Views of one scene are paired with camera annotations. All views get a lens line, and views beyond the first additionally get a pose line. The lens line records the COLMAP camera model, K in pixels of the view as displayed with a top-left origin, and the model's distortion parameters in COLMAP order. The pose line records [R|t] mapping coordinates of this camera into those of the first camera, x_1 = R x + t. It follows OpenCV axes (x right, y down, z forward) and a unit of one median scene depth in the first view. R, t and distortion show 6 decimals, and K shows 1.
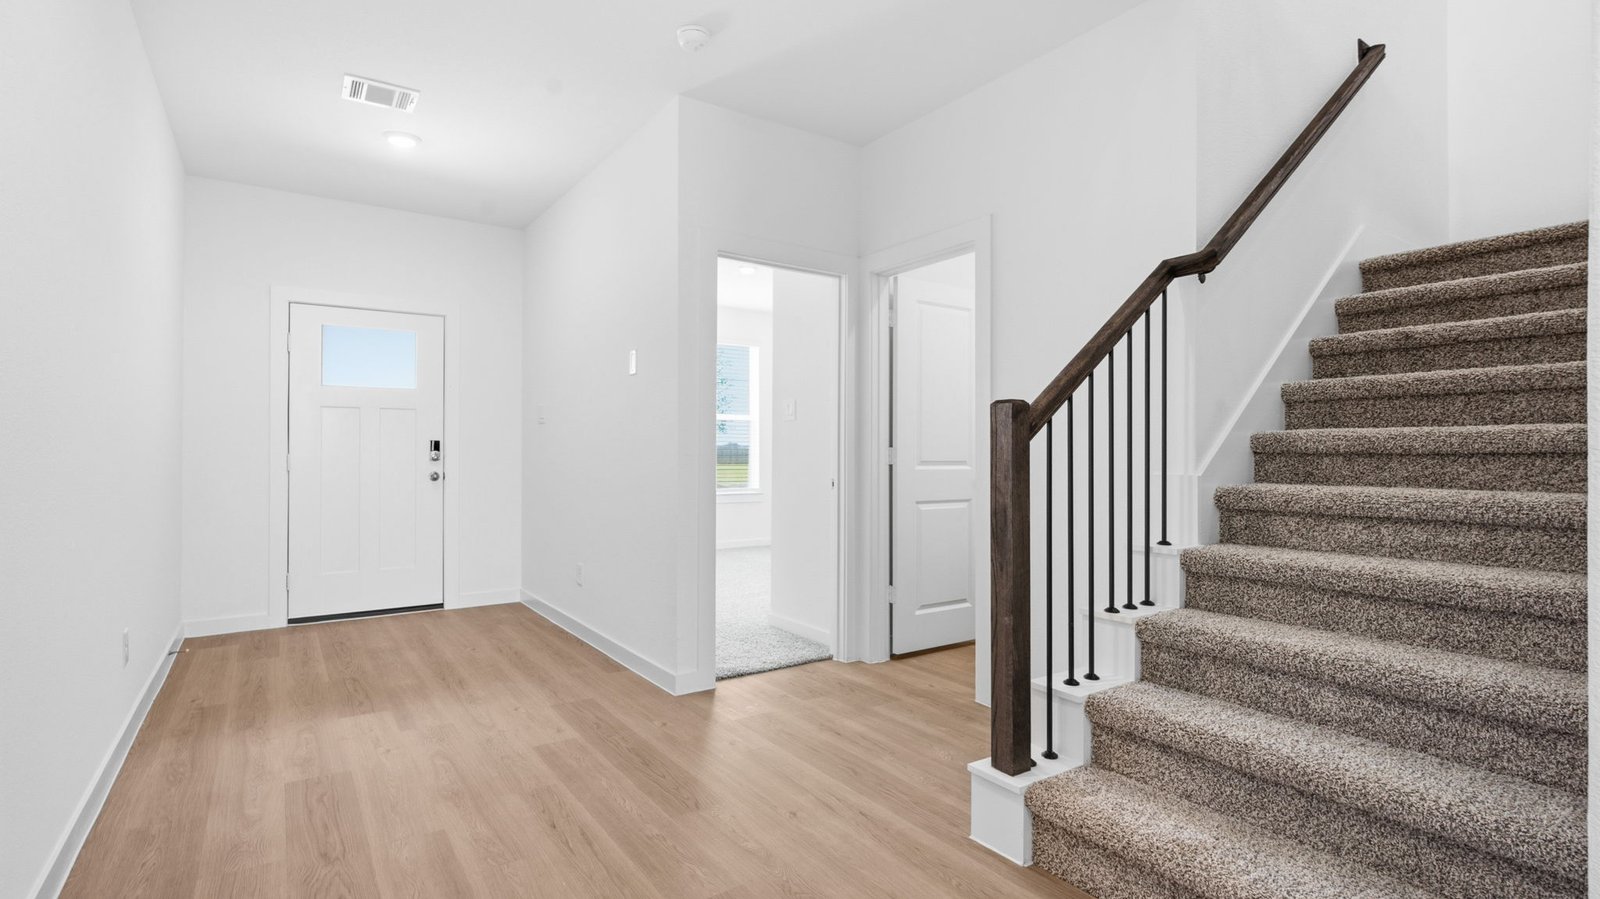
lens RADIAL K [[760.0, 0, 800.0], [0, 760.0, 449.5], [0, 0, 1]] dist [-0.000969, -0.000321]
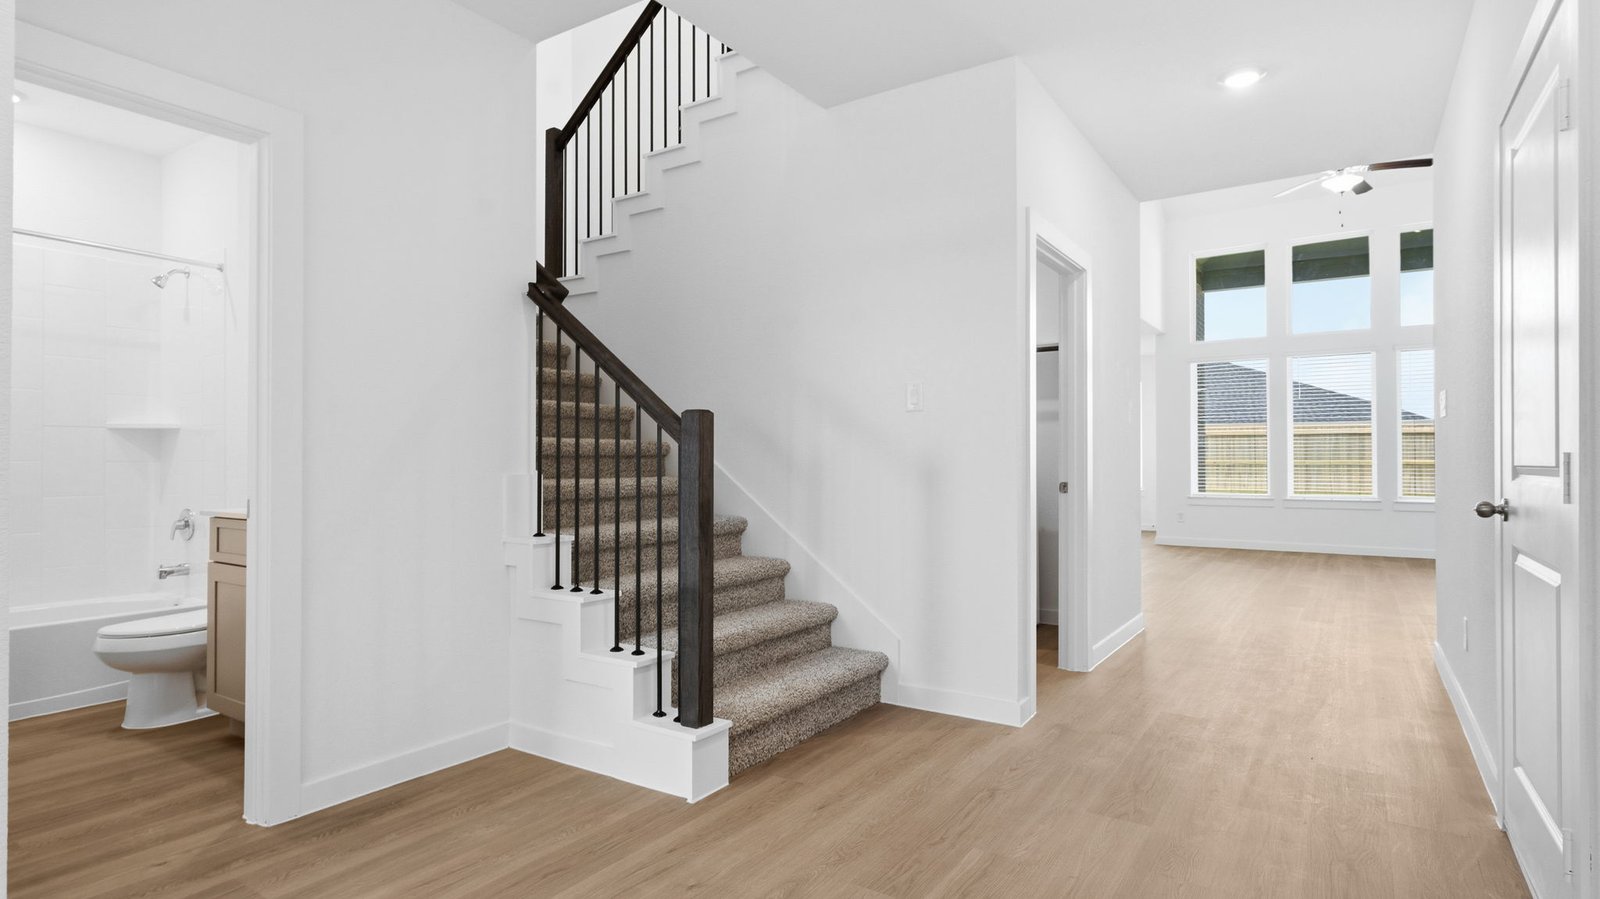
lens RADIAL K [[835.7, 0, 800.0], [0, 835.7, 449.5], [0, 0, 1]] dist [-0.000154, 0.000194]
pose [[-0.367977, 0.008638, 0.929795, -0.861950], [-0.007171, 0.999901, -0.012128, 0.012060], [-0.929807, -0.011130, -0.367878, 1.173717]]
